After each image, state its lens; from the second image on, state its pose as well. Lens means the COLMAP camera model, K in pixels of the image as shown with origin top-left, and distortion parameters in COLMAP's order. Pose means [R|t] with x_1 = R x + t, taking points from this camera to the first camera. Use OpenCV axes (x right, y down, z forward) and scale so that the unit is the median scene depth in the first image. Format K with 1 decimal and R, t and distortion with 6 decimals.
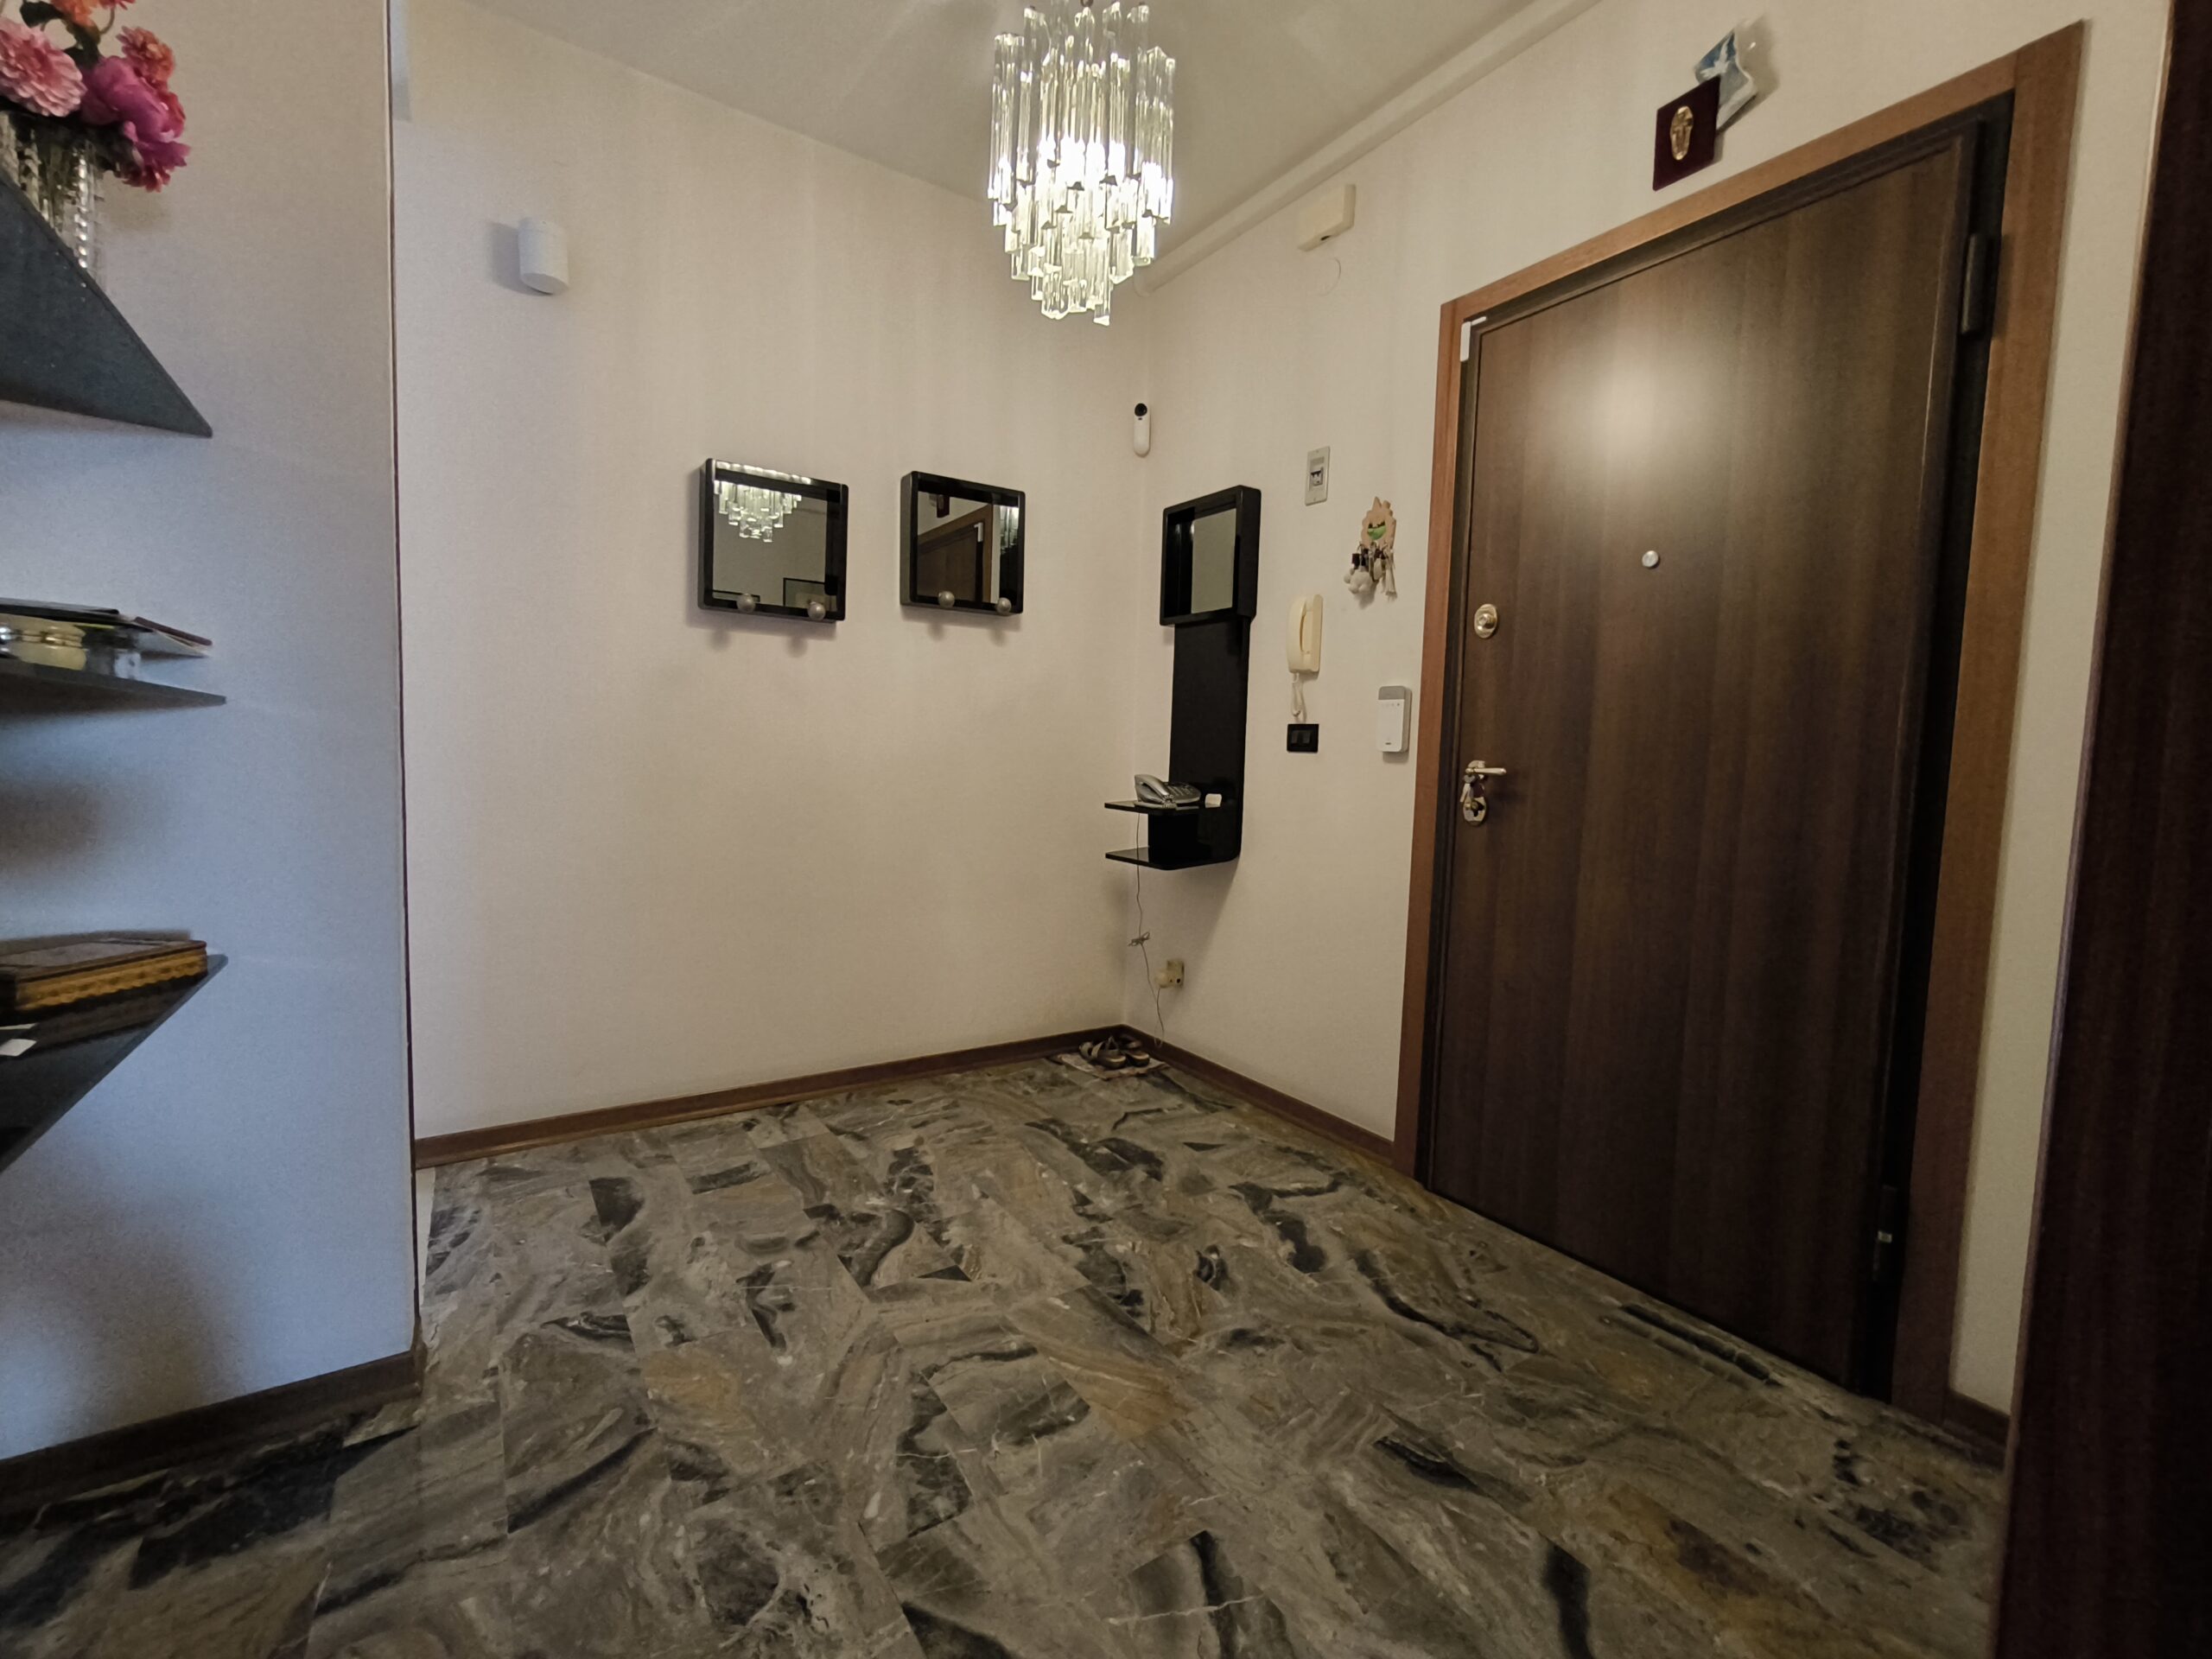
lens RADIAL K [[962.1, 0, 1103.3], [0, 962.1, 813.3], [0, 0, 1]] dist [-0.007873, 0.008282]
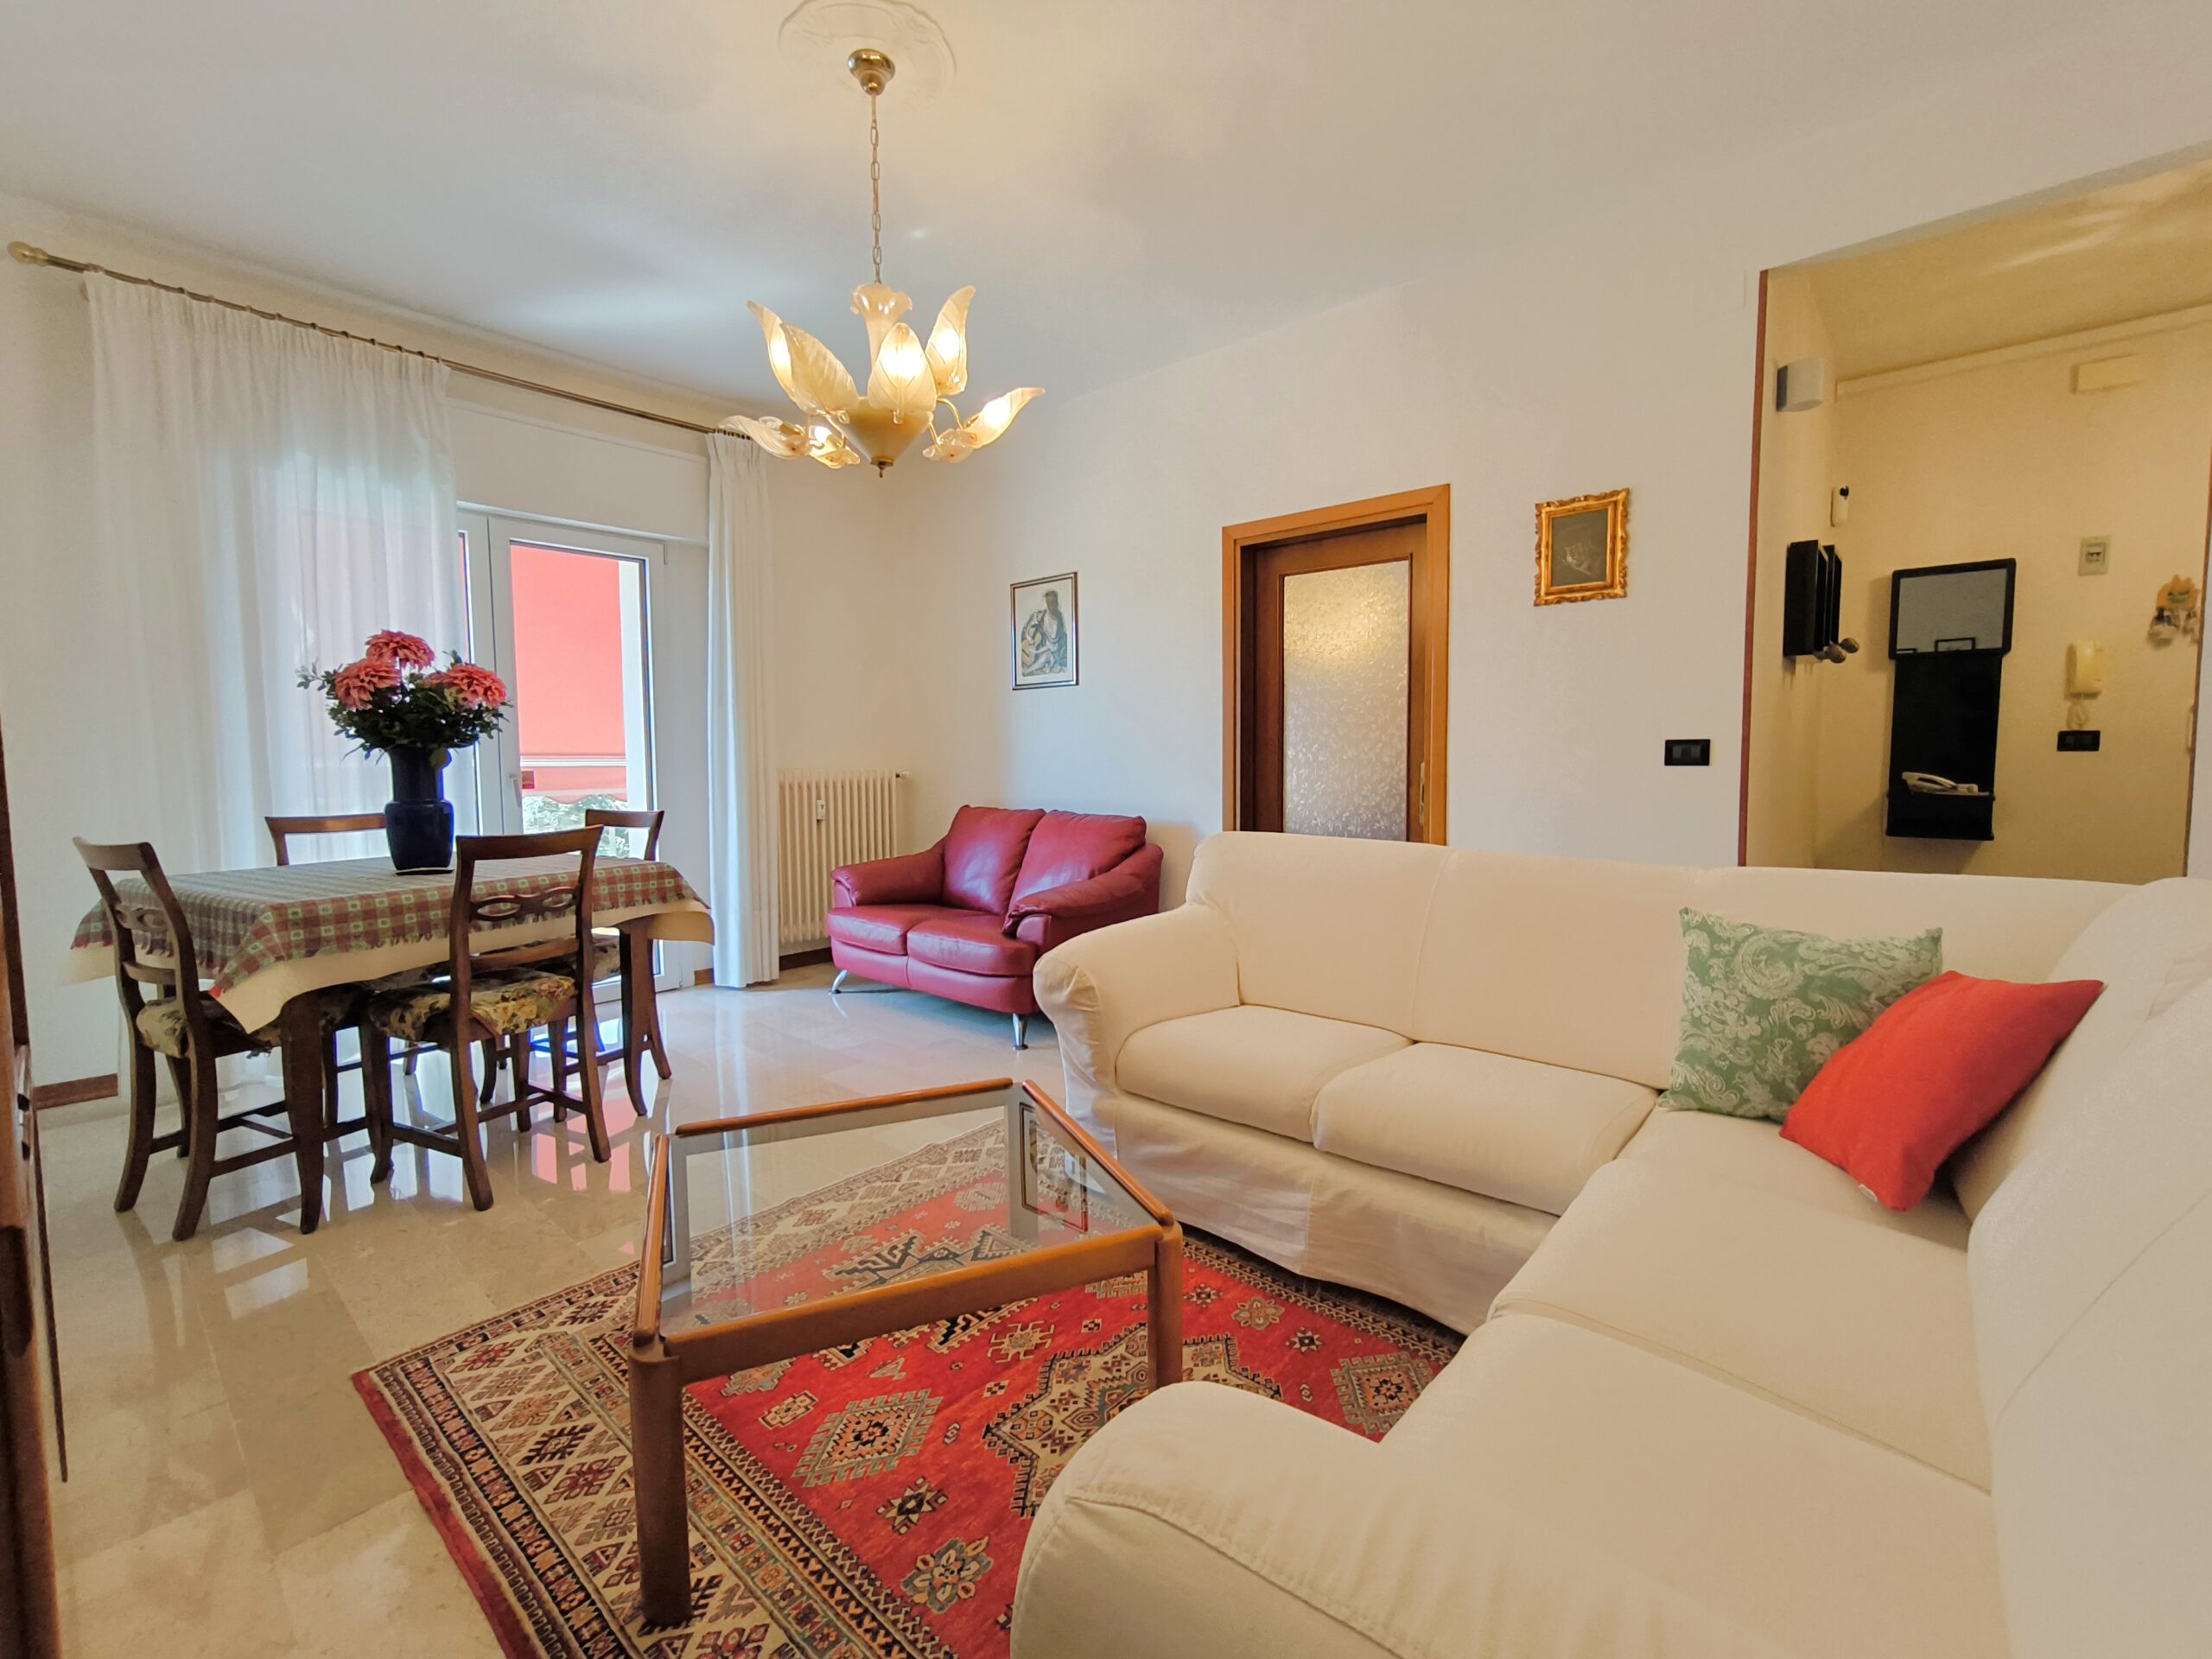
lens RADIAL K [[962.1, 0, 1104.3], [0, 962.1, 812.9], [0, 0, 1]] dist [-0.007873, 0.008282]
pose [[0.964017, -0.052088, 0.260689, -2.157520], [0.051506, 0.998632, 0.009071, -0.079418], [-0.260805, 0.004683, 0.965380, 0.003121]]
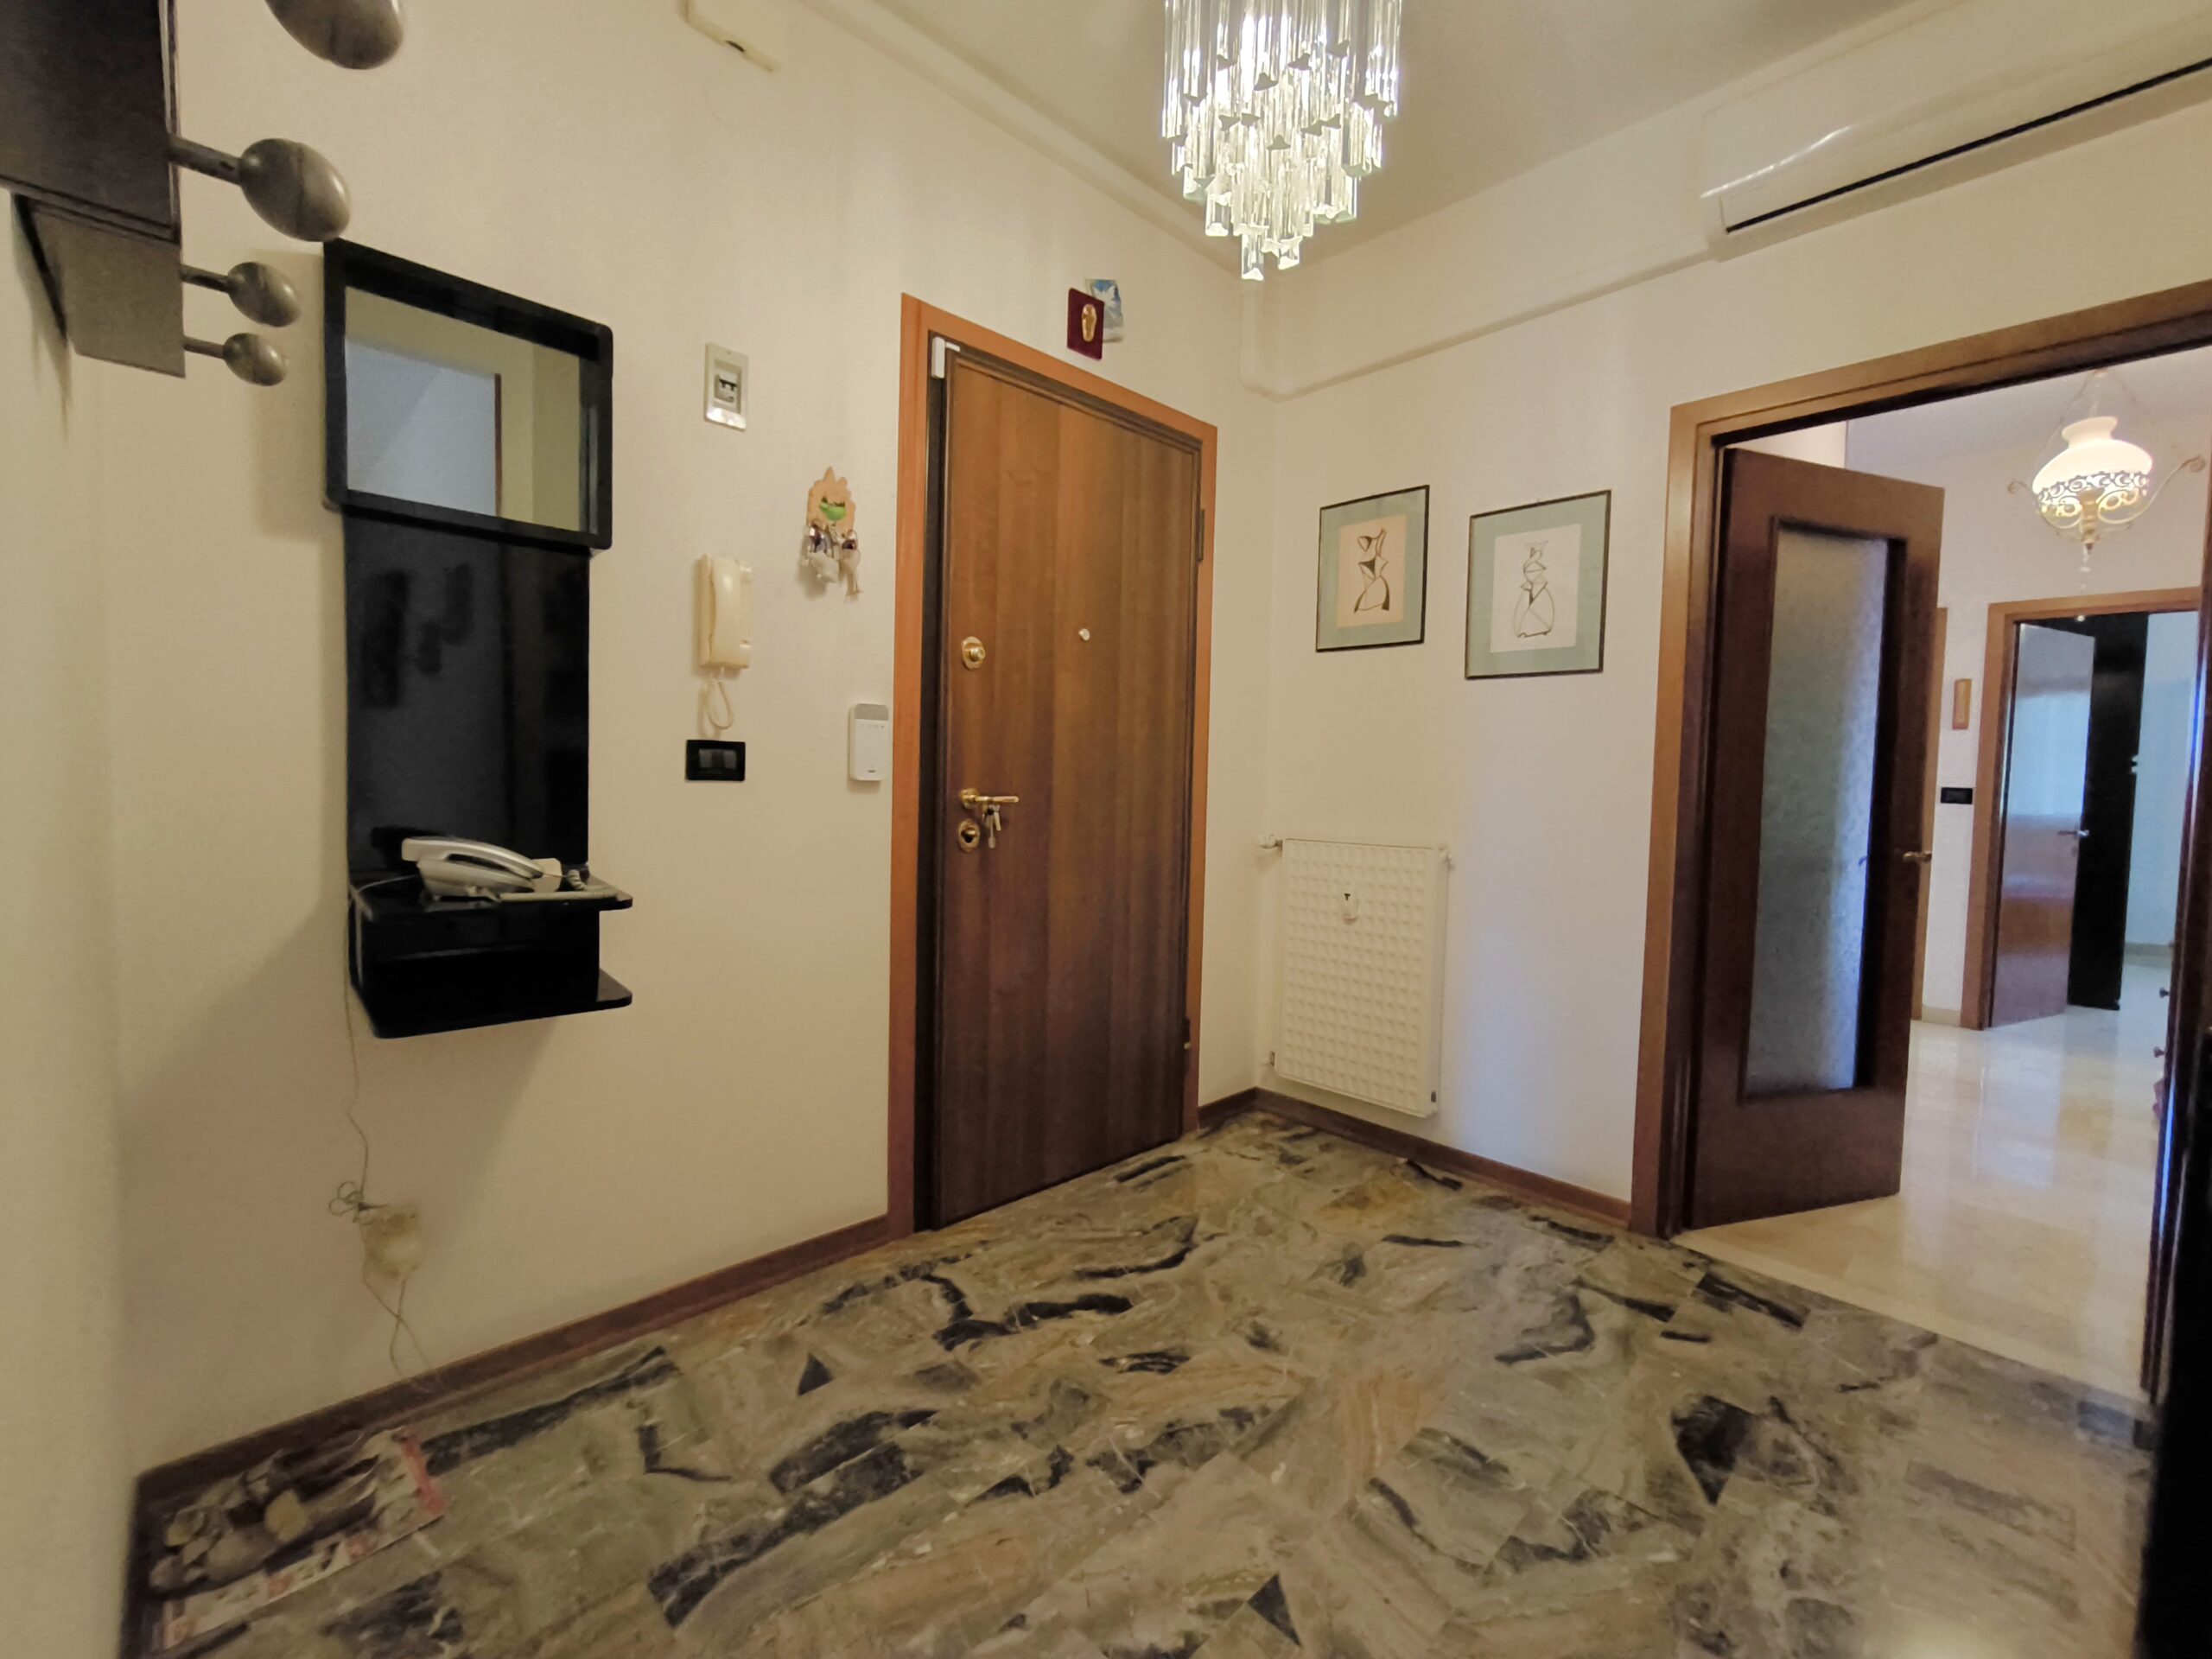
lens RADIAL K [[962.1, 0, 1096.3], [0, 962.1, 821.5], [0, 0, 1]] dist [-0.007873, 0.008282]
pose [[-0.191891, -0.082152, 0.977972, -0.729135], [0.025119, 0.995753, 0.088575, -0.122728], [-0.981095, 0.041562, -0.189013, 1.197090]]
